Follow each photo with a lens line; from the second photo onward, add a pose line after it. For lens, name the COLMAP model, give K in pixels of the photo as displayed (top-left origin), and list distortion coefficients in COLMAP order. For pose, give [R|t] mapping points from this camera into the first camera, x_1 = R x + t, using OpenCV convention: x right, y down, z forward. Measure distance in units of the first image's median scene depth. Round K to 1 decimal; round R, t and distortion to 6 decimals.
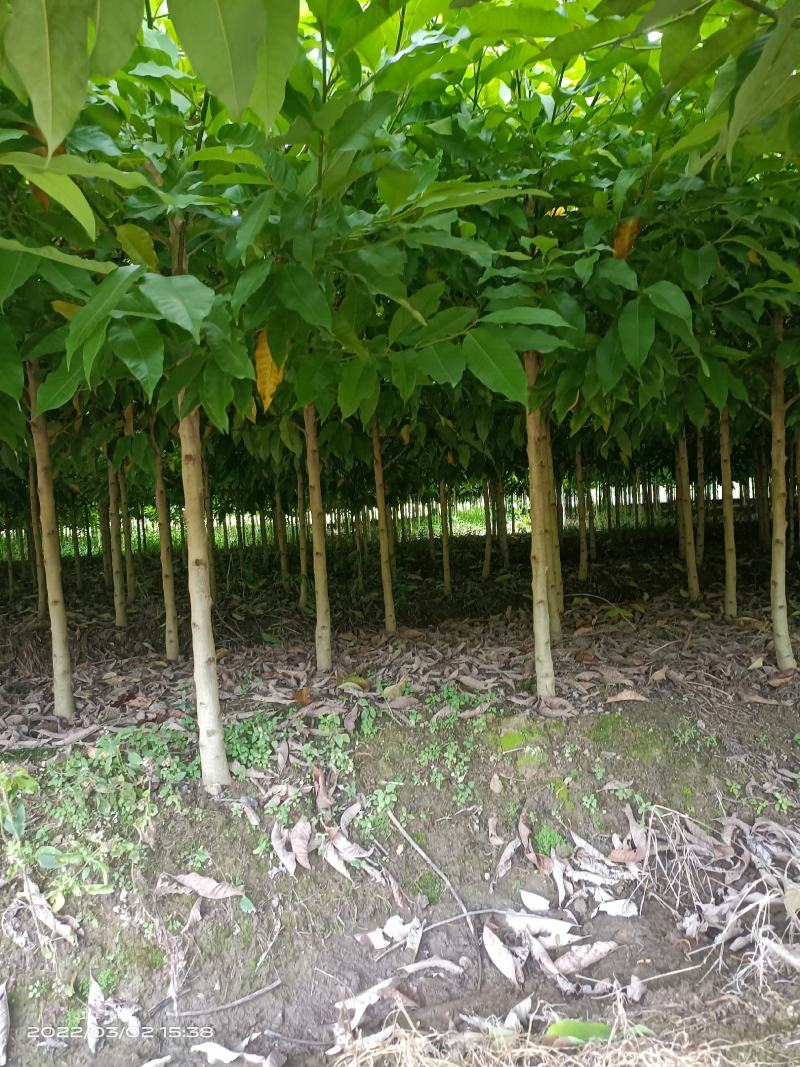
lens RADIAL K [[750.9, 0, 399.2], [0, 750.9, 532.3], [0, 0, 1]] dist [0.014612, -0.001295]
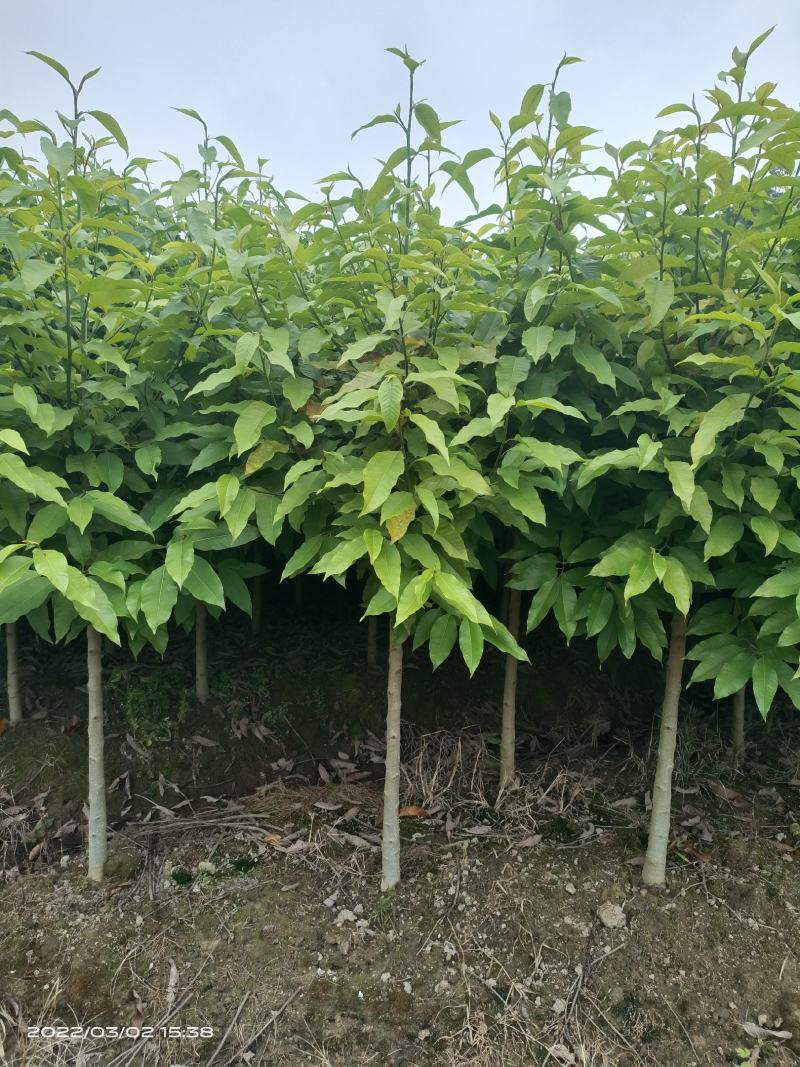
lens RADIAL K [[750.9, 0, 400.7], [0, 750.9, 534.2], [0, 0, 1]] dist [0.014612, -0.001295]
pose [[0.990899, 0.082899, 0.106056, 0.050175], [-0.094918, 0.988957, 0.113818, -0.466853], [-0.095449, -0.122848, 0.987825, -1.220641]]
